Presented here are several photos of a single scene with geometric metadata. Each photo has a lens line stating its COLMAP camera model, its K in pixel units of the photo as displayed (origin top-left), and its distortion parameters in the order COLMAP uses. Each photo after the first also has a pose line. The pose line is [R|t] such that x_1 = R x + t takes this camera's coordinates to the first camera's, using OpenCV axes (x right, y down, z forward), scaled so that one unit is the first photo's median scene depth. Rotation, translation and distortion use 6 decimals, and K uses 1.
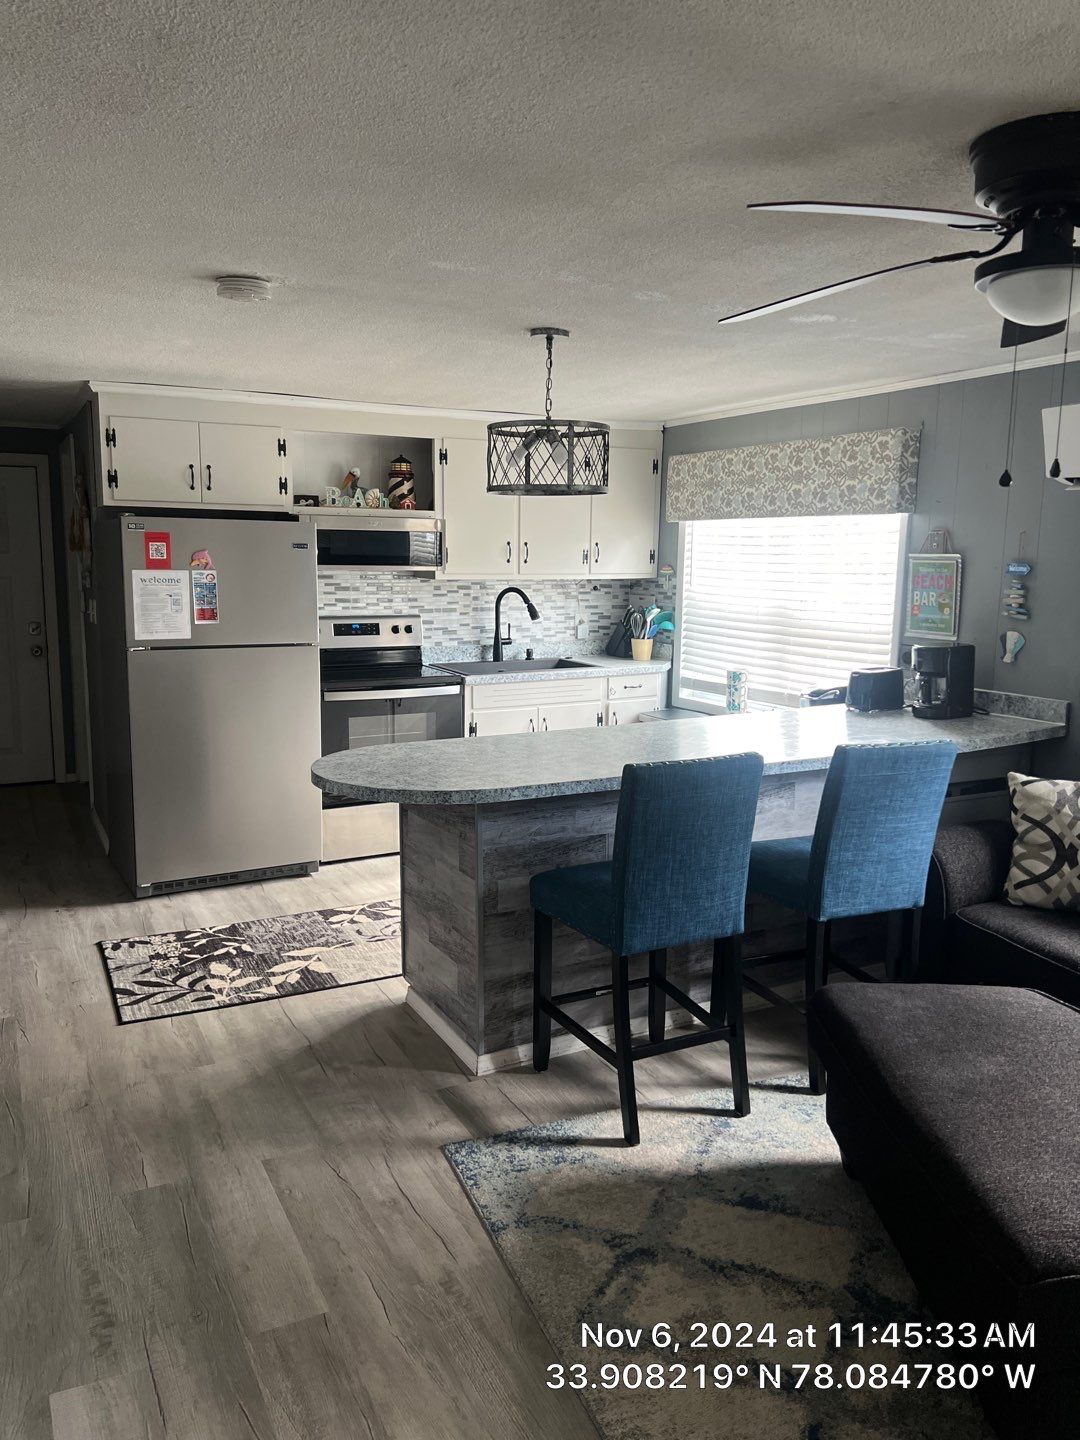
lens RADIAL K [[1085.2, 0, 540.0], [0, 1085.2, 720.0], [0, 0, 1]] dist [0.240591, -0.000115]
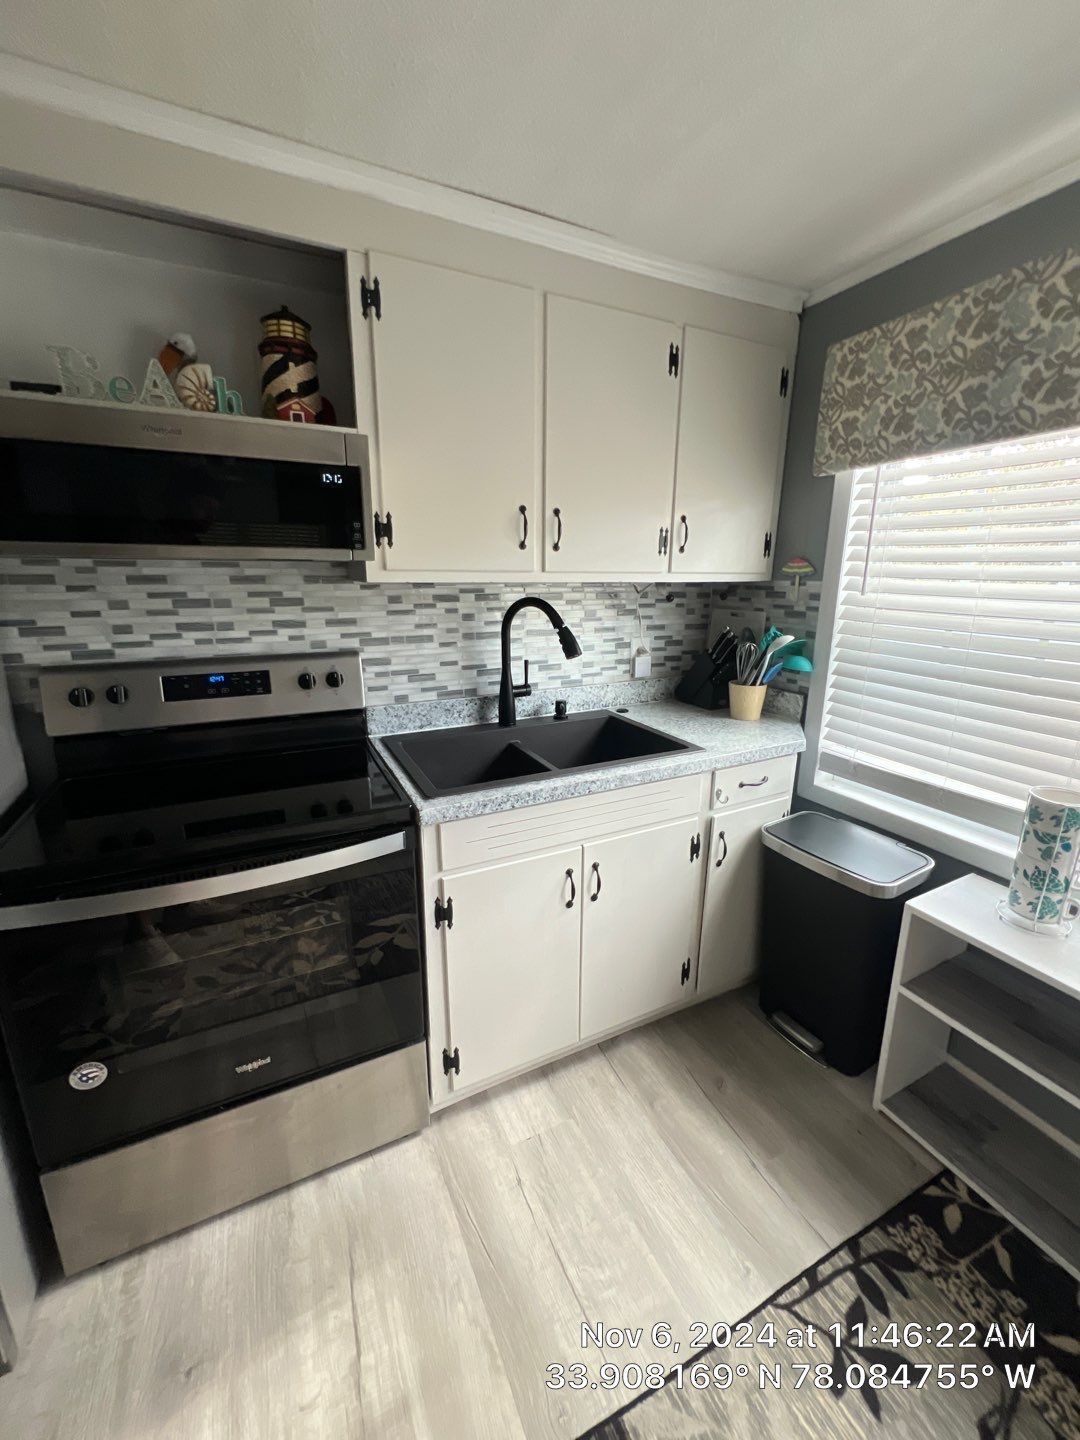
lens RADIAL K [[573.5, 0, 540.0], [0, 573.5, 720.0], [0, 0, 1]] dist [0.000199, 0.000019]
pose [[0.999737, 0.001415, -0.022900, -0.013960], [0.000673, 0.995858, 0.090923, -0.084962], [0.022933, -0.090914, 0.995595, 0.694816]]
